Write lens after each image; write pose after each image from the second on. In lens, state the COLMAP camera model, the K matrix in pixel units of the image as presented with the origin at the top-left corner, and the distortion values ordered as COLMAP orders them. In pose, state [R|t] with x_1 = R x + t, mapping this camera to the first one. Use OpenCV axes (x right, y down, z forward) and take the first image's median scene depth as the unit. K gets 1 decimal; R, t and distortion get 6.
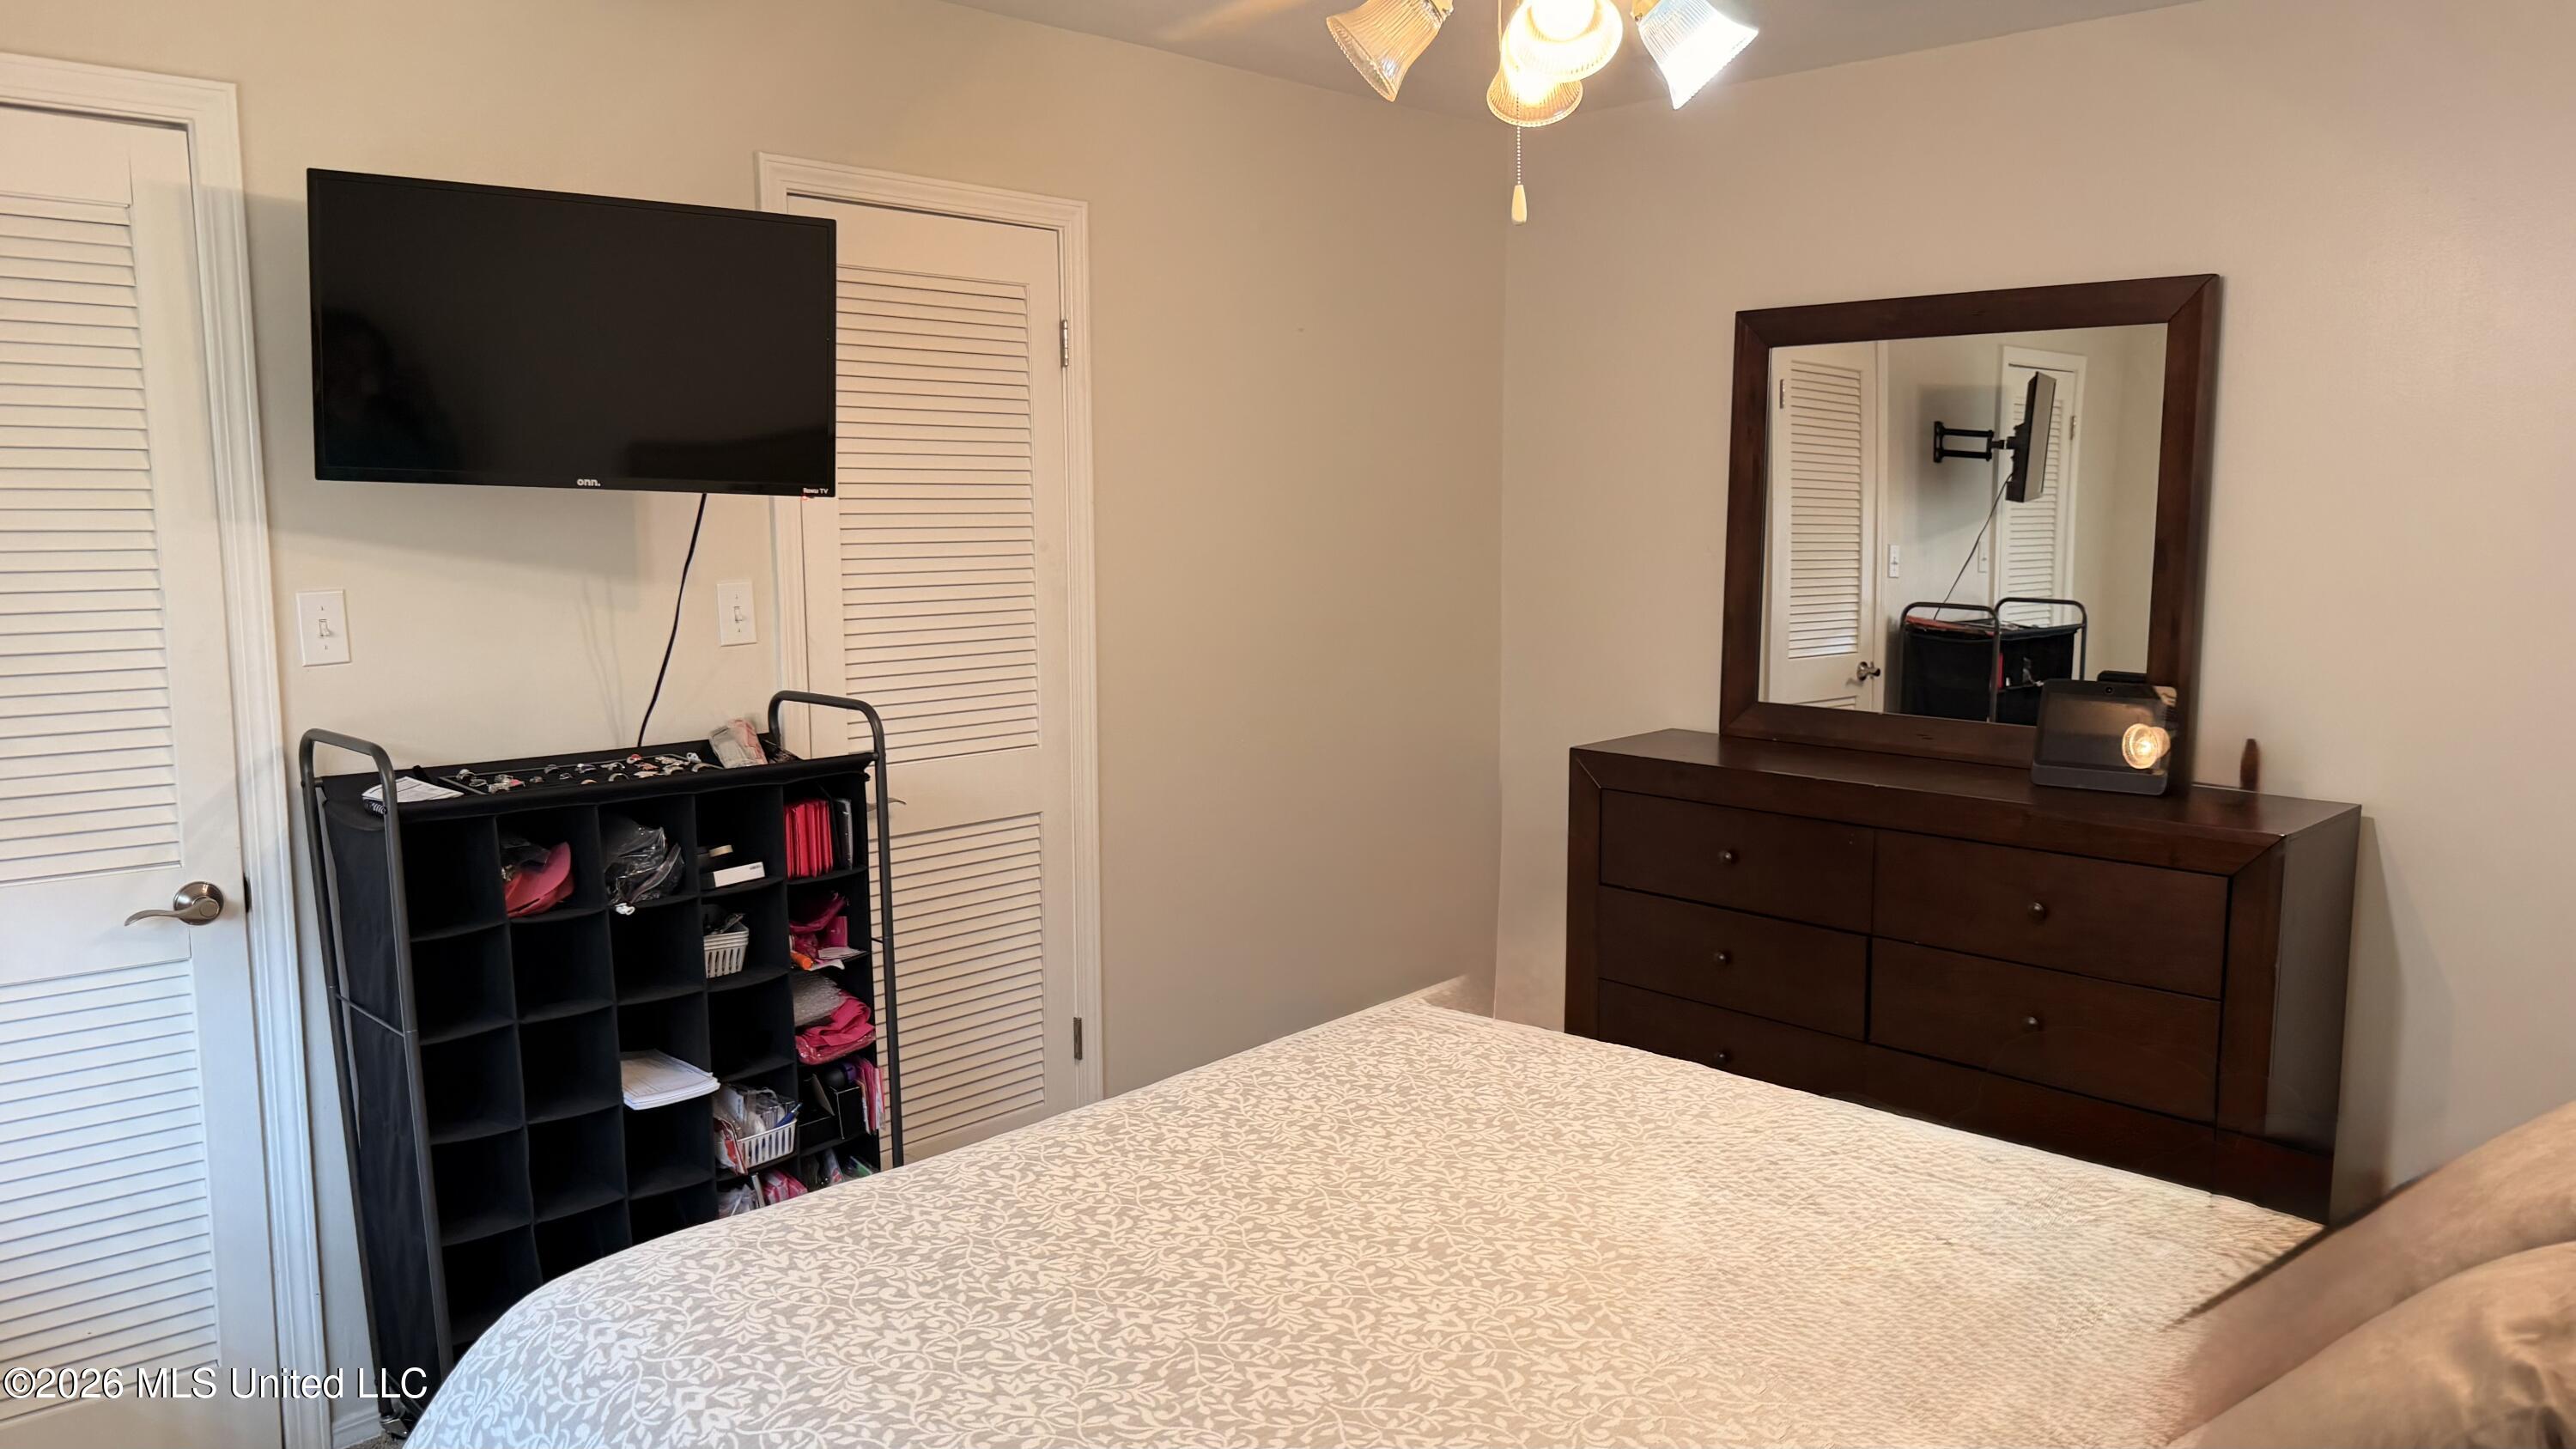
lens RADIAL K [[1794.0, 0, 1302.8], [0, 1794.0, 723.8], [0, 0, 1]] dist [0.085421, -0.155302]
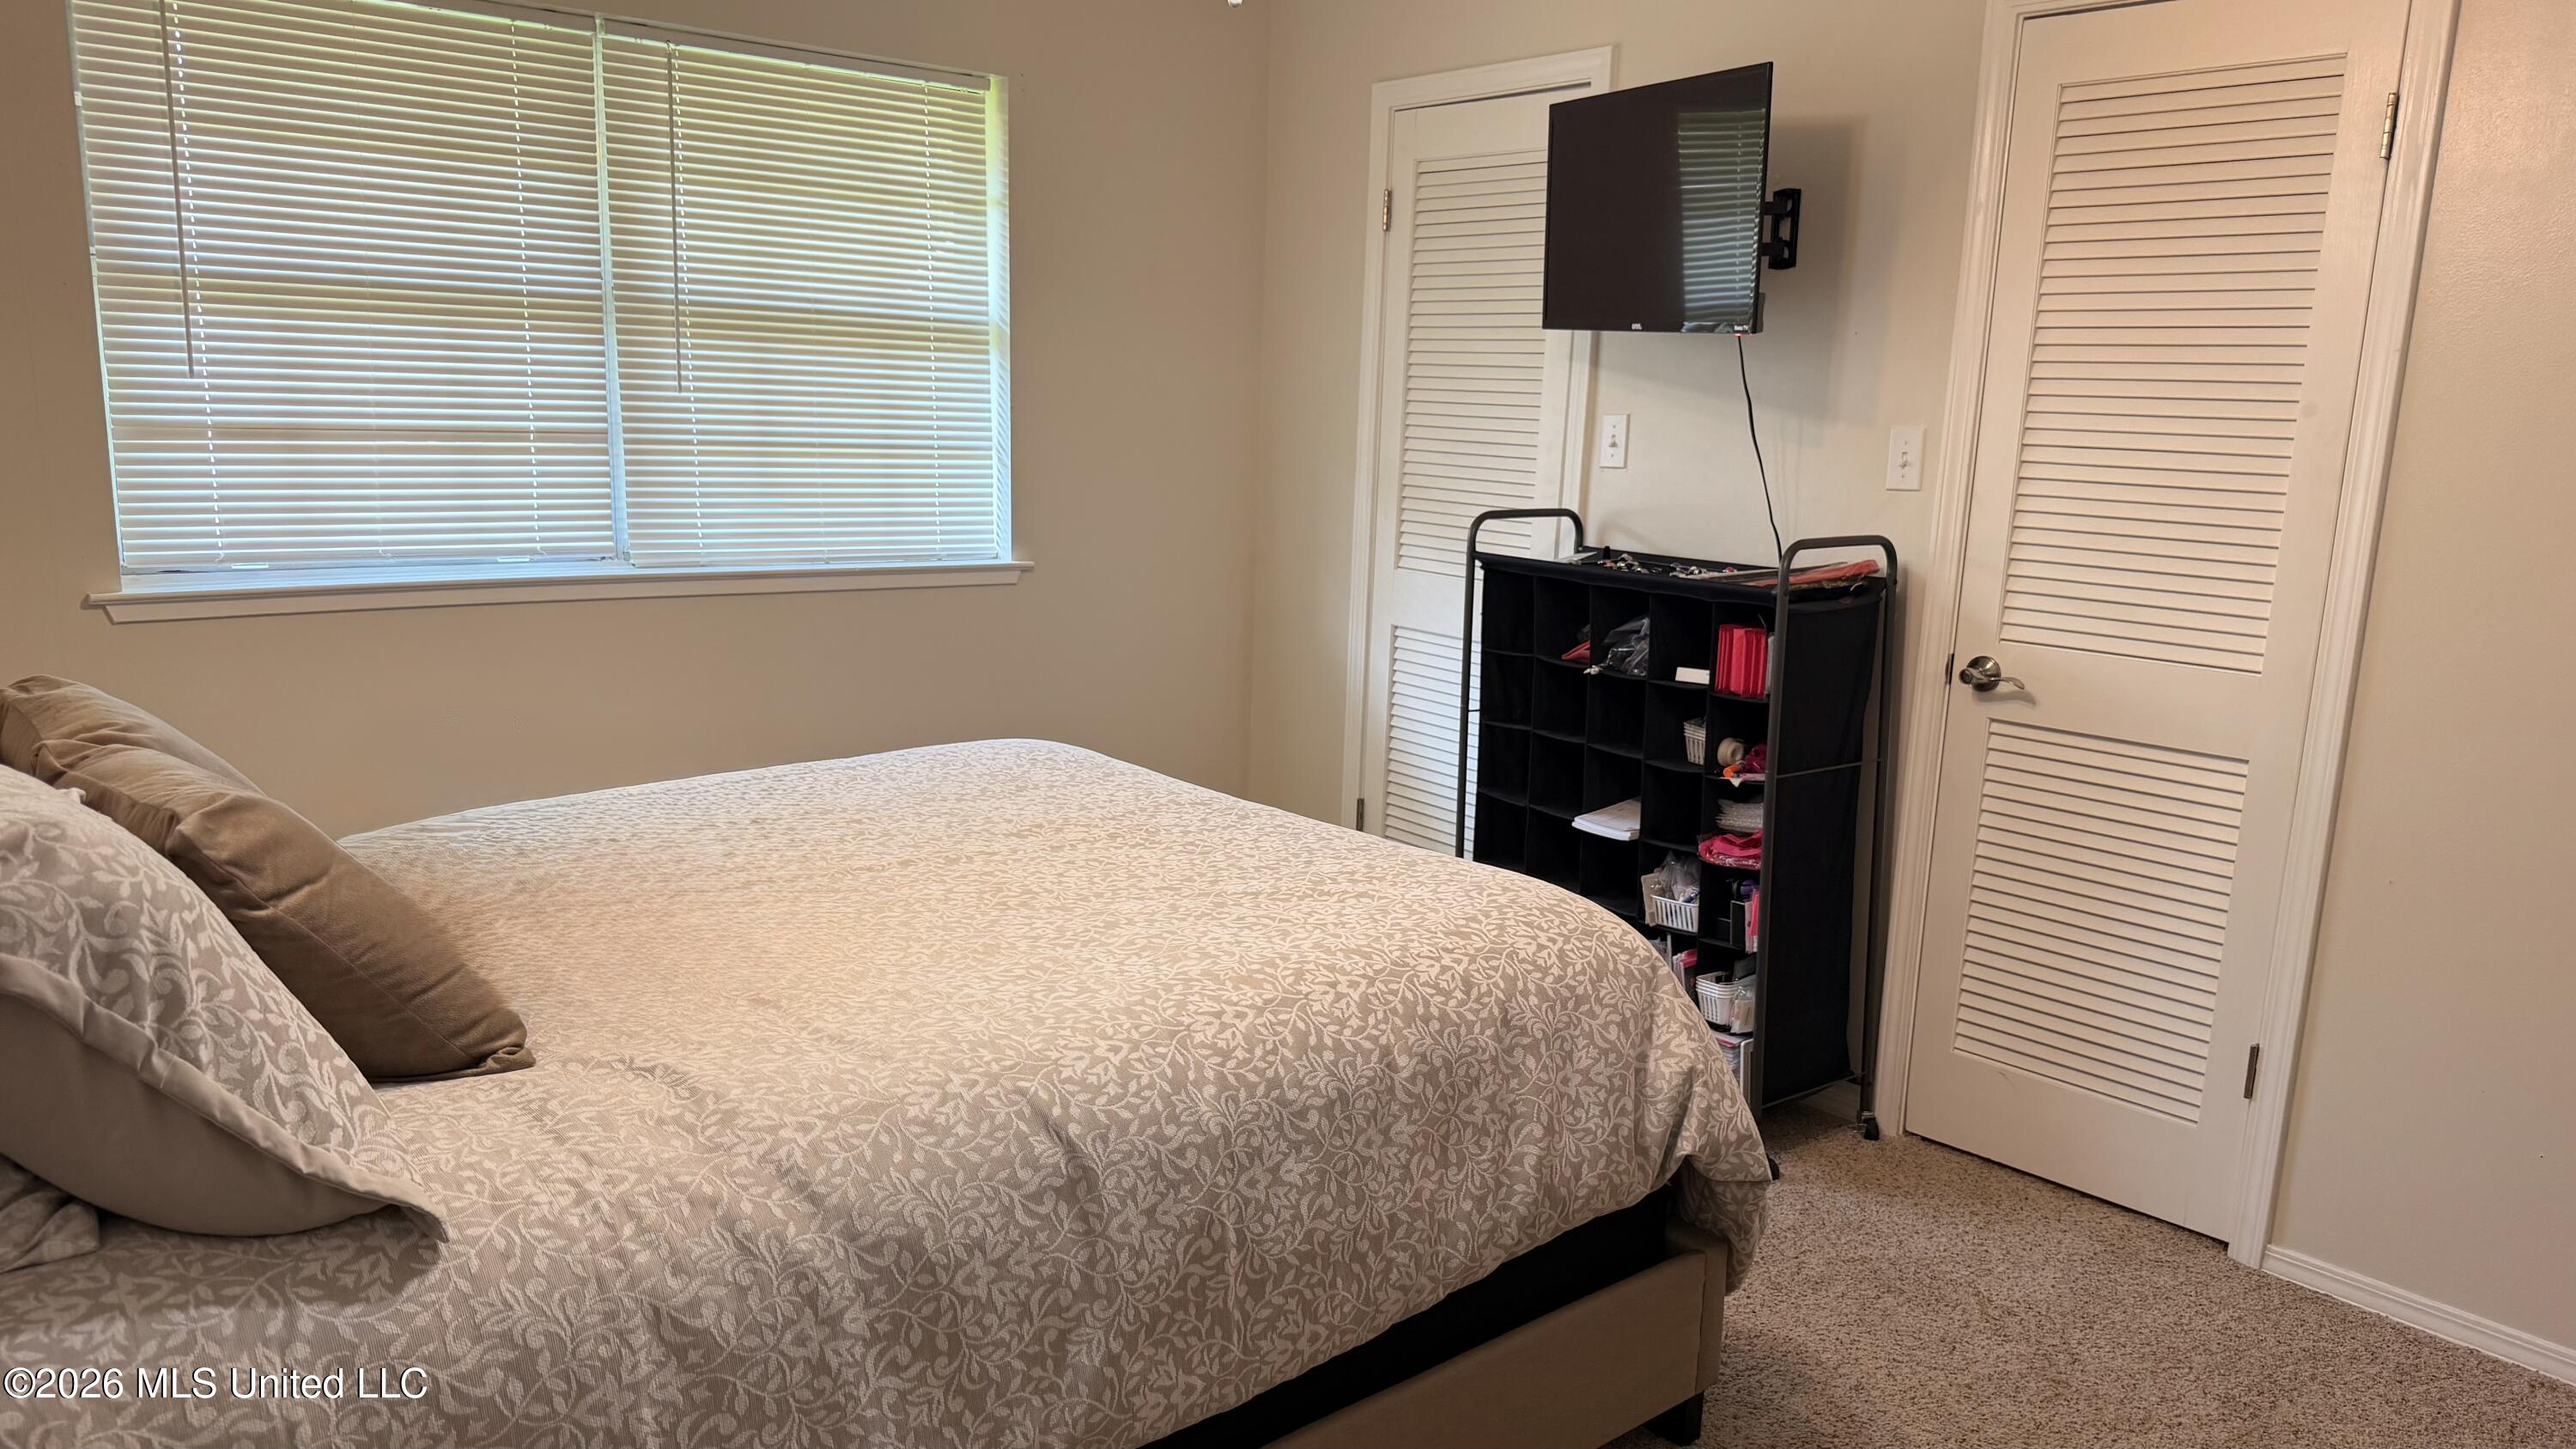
lens RADIAL K [[1794.0, 0, 1302.8], [0, 1794.0, 723.8], [0, 0, 1]] dist [0.085421, -0.155302]
pose [[-0.089218, 0.180529, -0.979515, 0.818383], [-0.152821, 0.969311, 0.192568, -0.067158], [0.984218, 0.166871, -0.058891, 0.826347]]
